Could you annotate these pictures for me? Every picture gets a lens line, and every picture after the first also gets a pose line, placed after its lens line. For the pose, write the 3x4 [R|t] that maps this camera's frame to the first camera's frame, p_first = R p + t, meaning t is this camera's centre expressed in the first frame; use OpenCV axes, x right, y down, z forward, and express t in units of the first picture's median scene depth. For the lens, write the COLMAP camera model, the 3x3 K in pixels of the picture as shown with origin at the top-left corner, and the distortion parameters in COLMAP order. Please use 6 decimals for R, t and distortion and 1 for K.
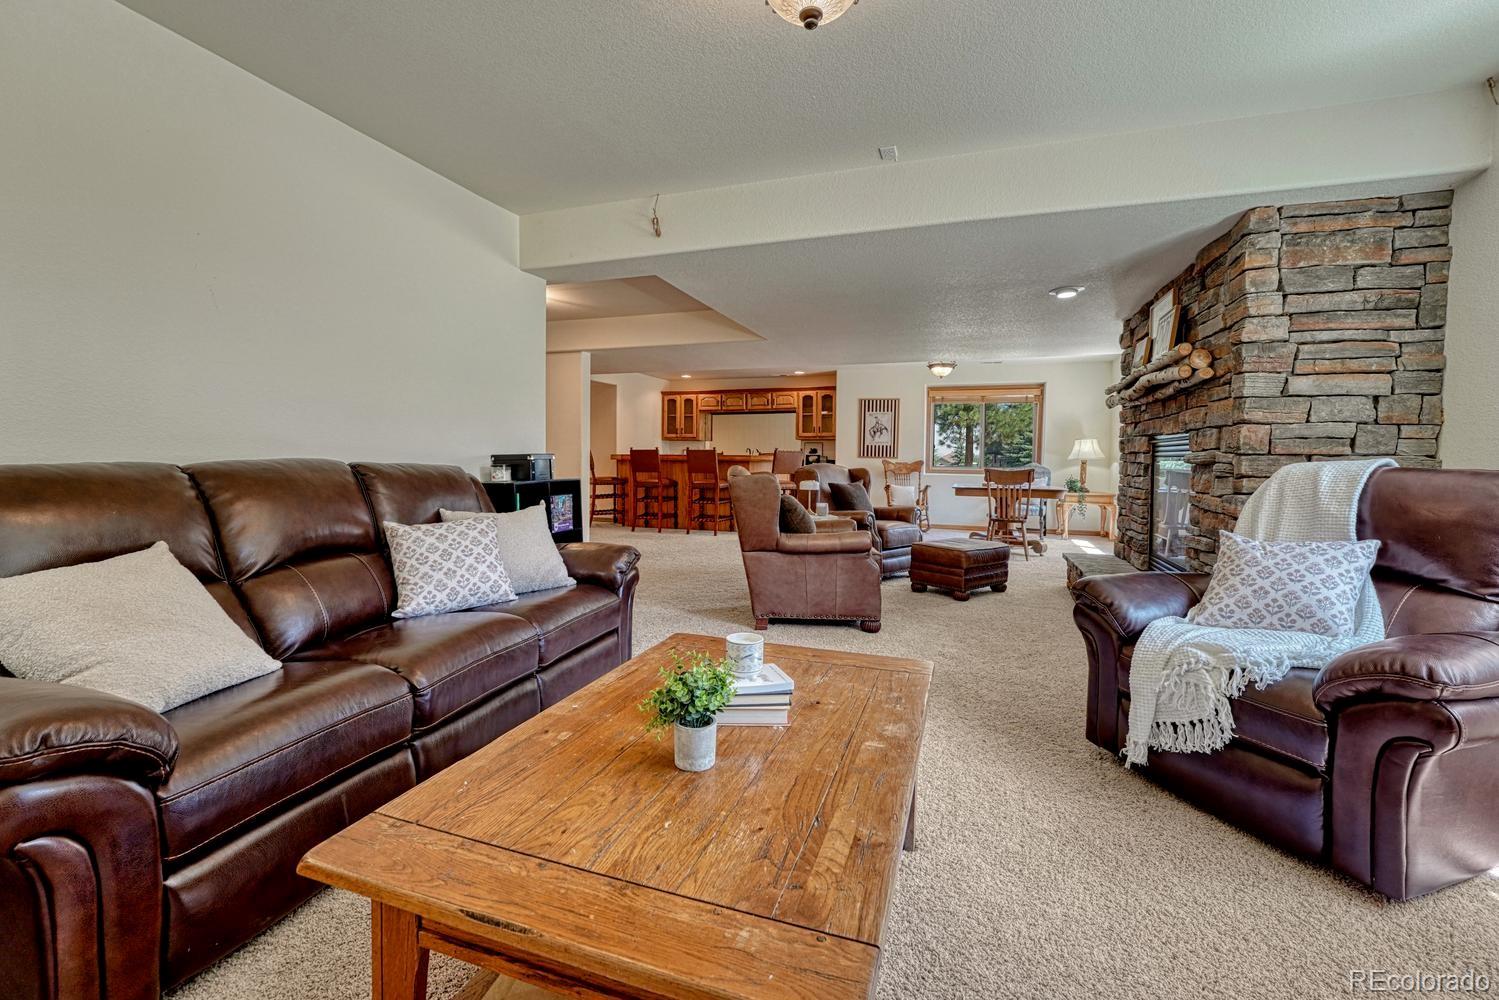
lens RADIAL K [[608.0, 0, 743.9], [0, 608.0, 474.2], [0, 0, 1]] dist [-0.000733, -0.000039]
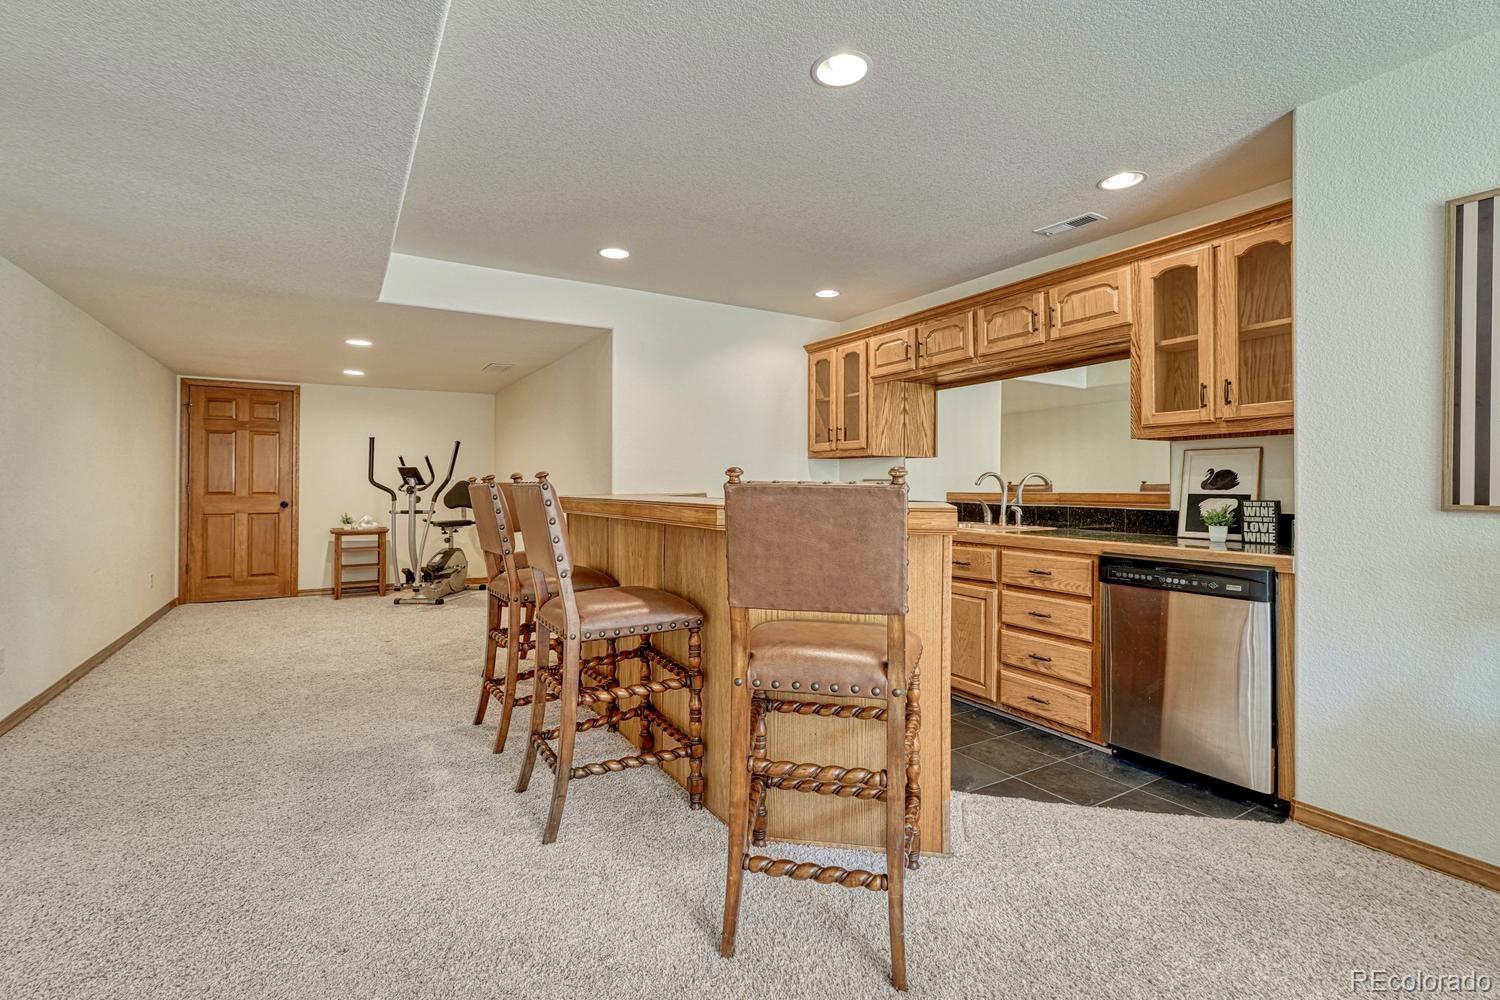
lens RADIAL K [[687.4, 0, 744.7], [0, 687.4, 479.6], [0, 0, 1]] dist [-0.000547, 0.000247]
pose [[0.756987, -0.014606, -0.653267, 0.176153], [-0.014913, 0.999104, -0.039619, -0.026823], [0.653260, 0.039734, 0.756090, 0.737824]]
